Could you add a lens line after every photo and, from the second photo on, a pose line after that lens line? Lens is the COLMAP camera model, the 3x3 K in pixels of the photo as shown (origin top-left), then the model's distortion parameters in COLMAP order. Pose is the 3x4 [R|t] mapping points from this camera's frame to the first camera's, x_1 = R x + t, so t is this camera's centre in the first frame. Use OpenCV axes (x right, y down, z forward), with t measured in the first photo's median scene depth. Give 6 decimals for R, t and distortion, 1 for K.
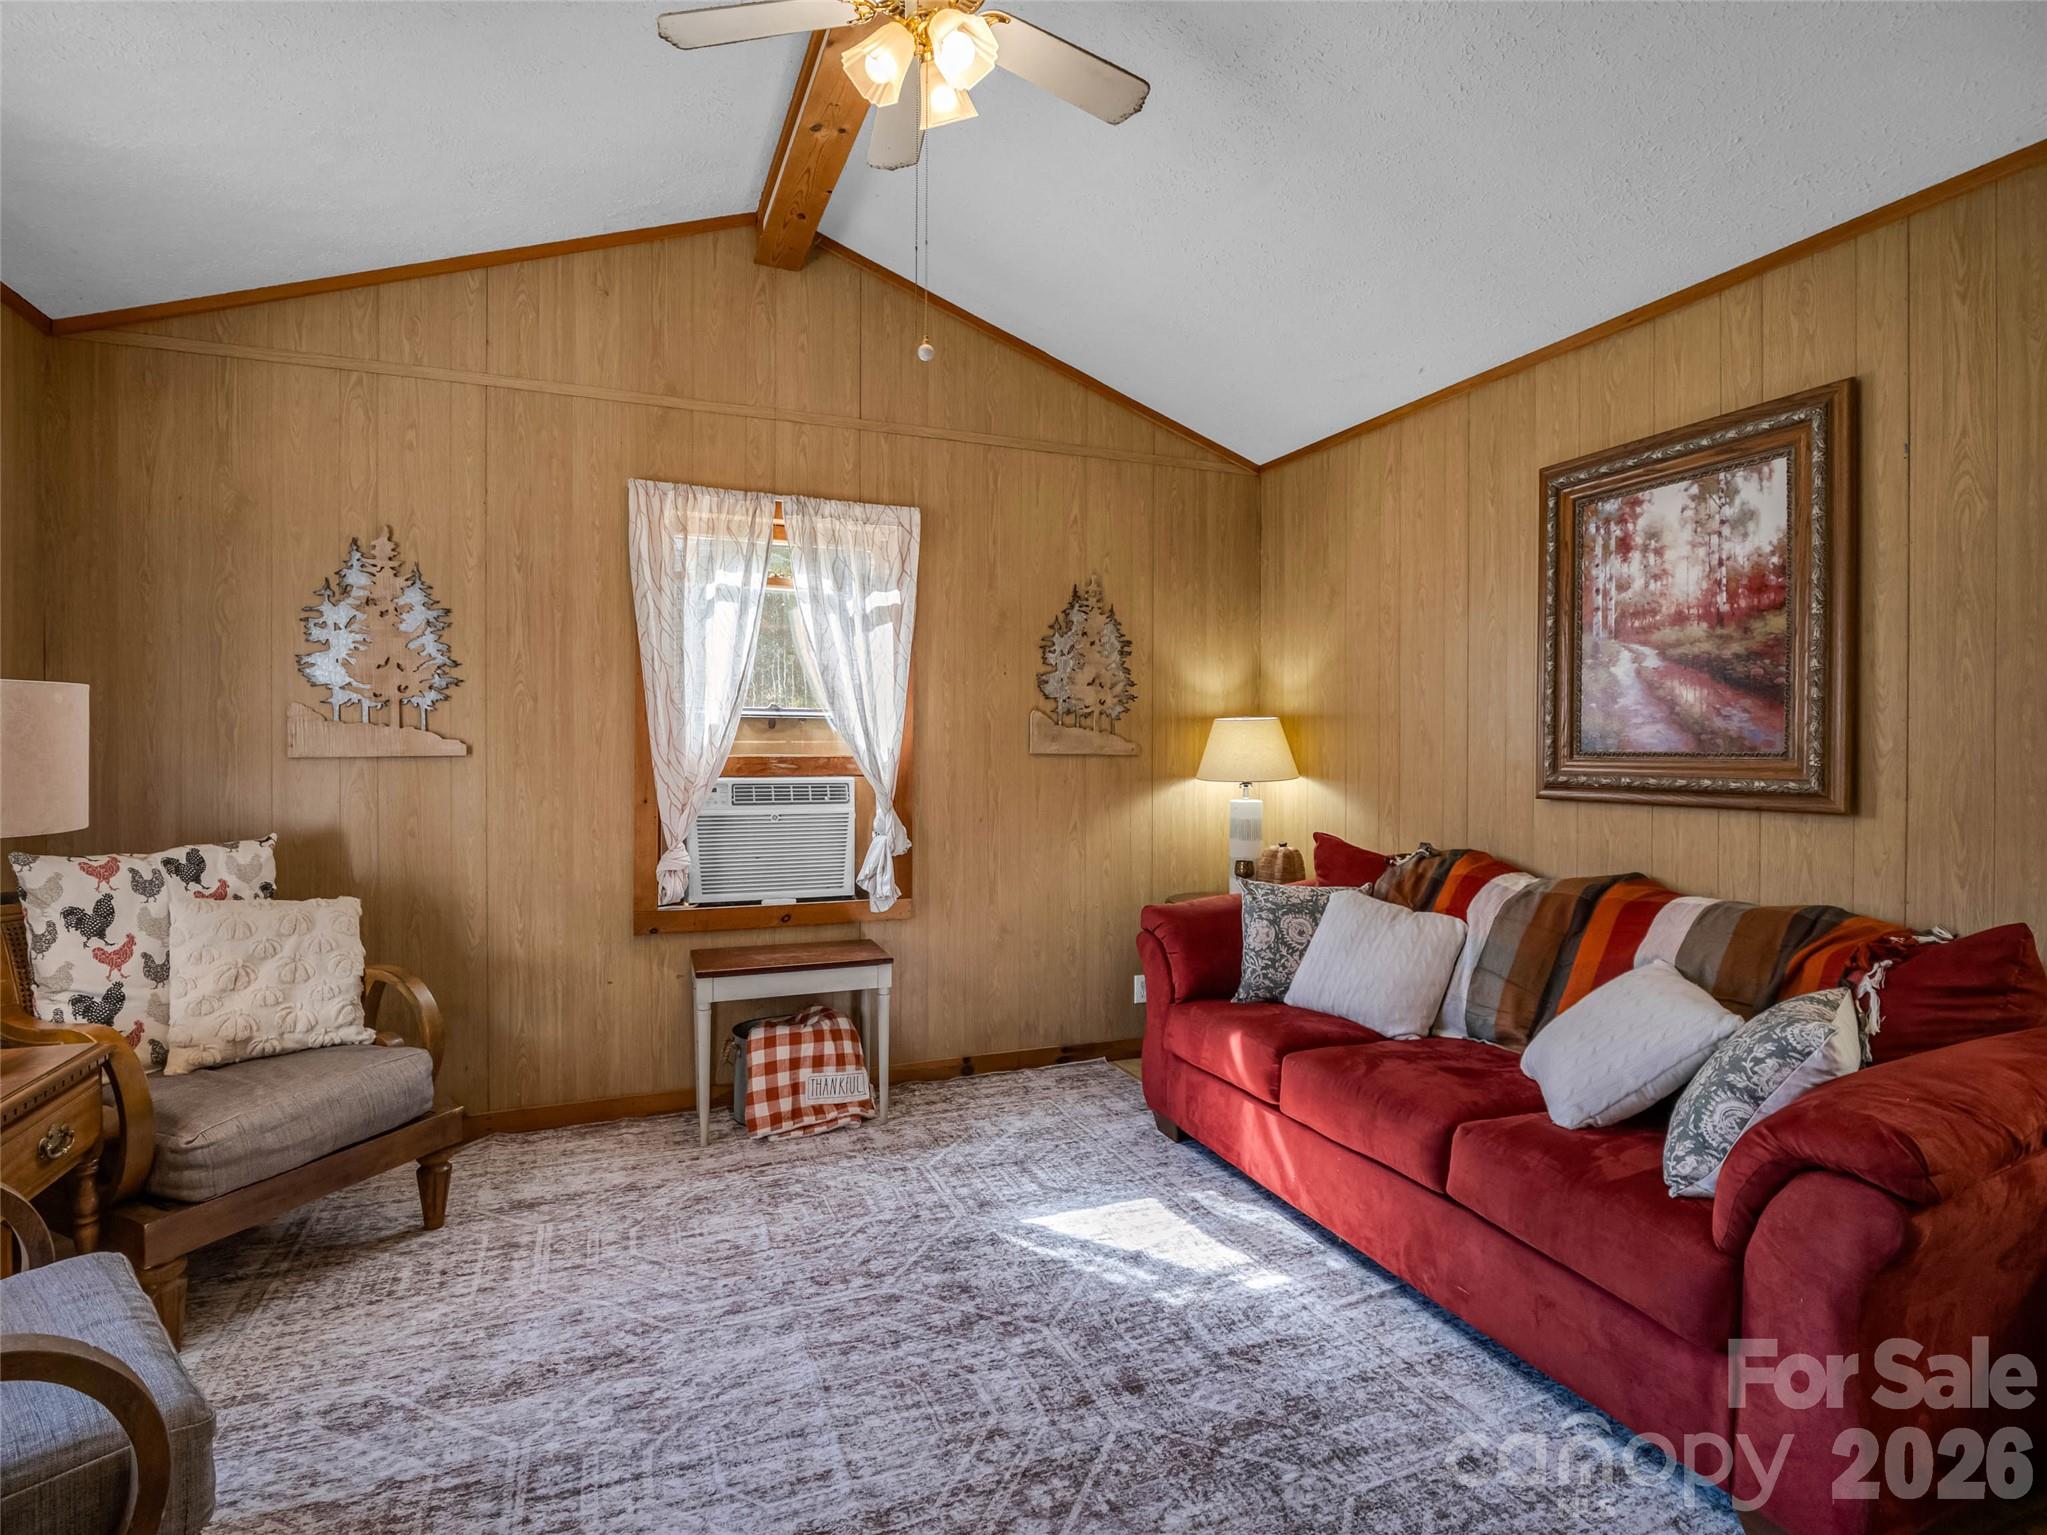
lens RADIAL K [[1151.2, 0, 1224.7], [0, 1151.2, 751.7], [0, 0, 1]] dist [0.011644, -0.016087]
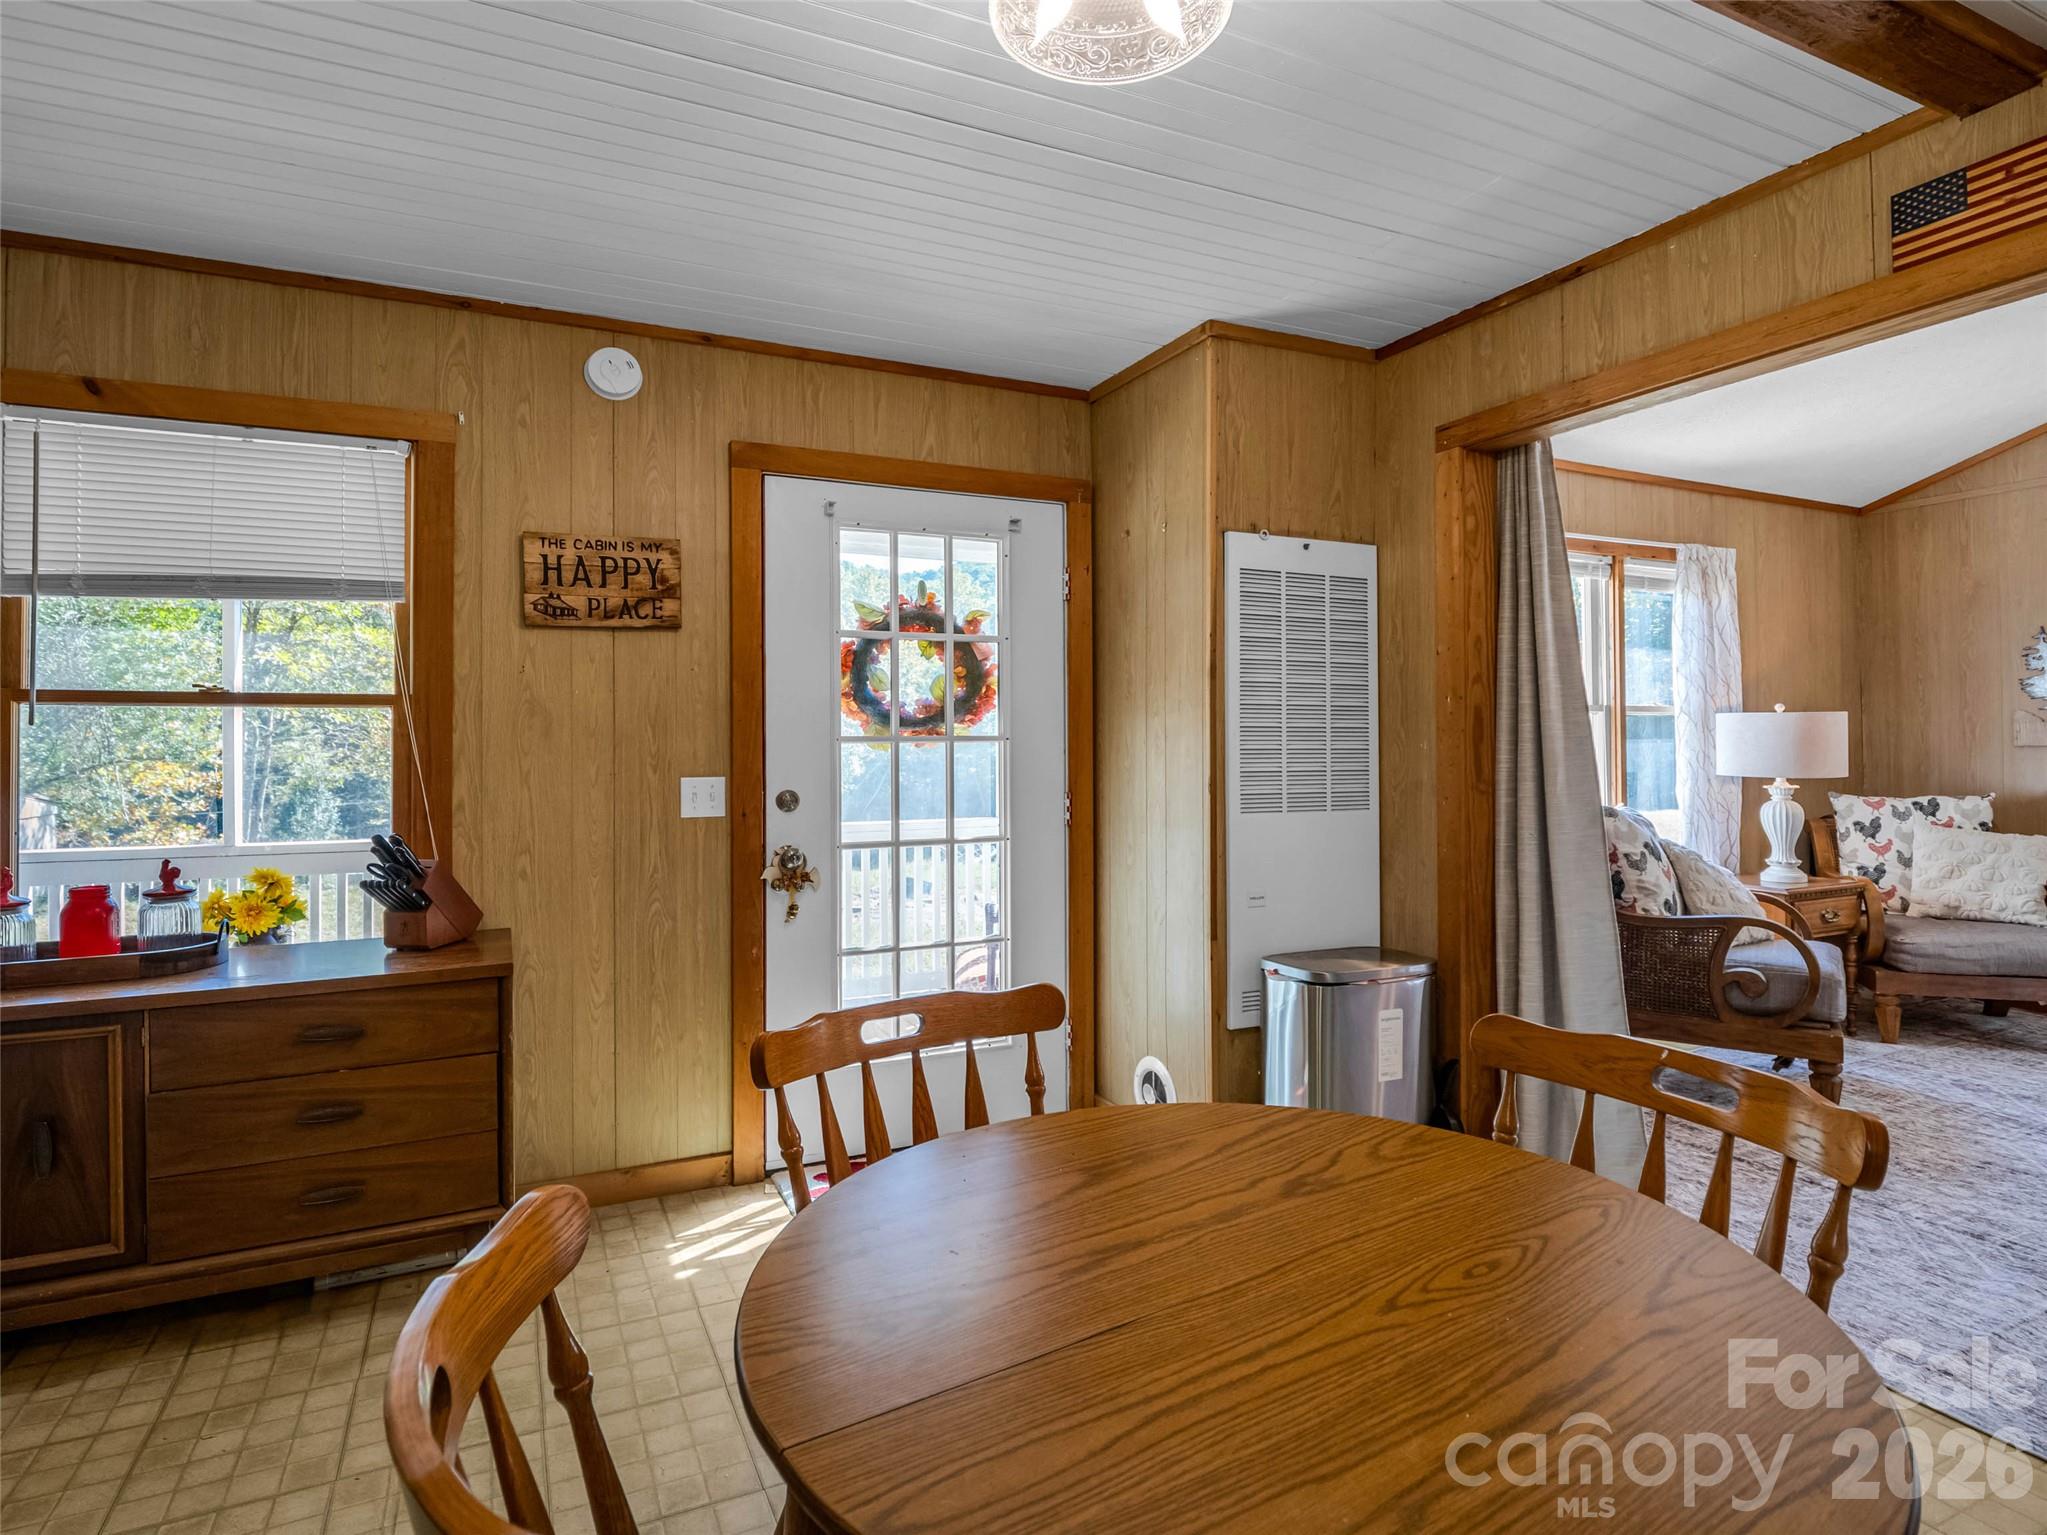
lens RADIAL K [[1055.3, 0, 869.3], [0, 1055.3, 730.0], [0, 0, 1]] dist [-0.002042, -0.000547]
pose [[-0.057467, -0.016656, -0.998208, 0.842976], [0.002157, 0.999856, -0.016808, 0.004858], [0.998345, -0.003119, -0.057423, -0.555932]]
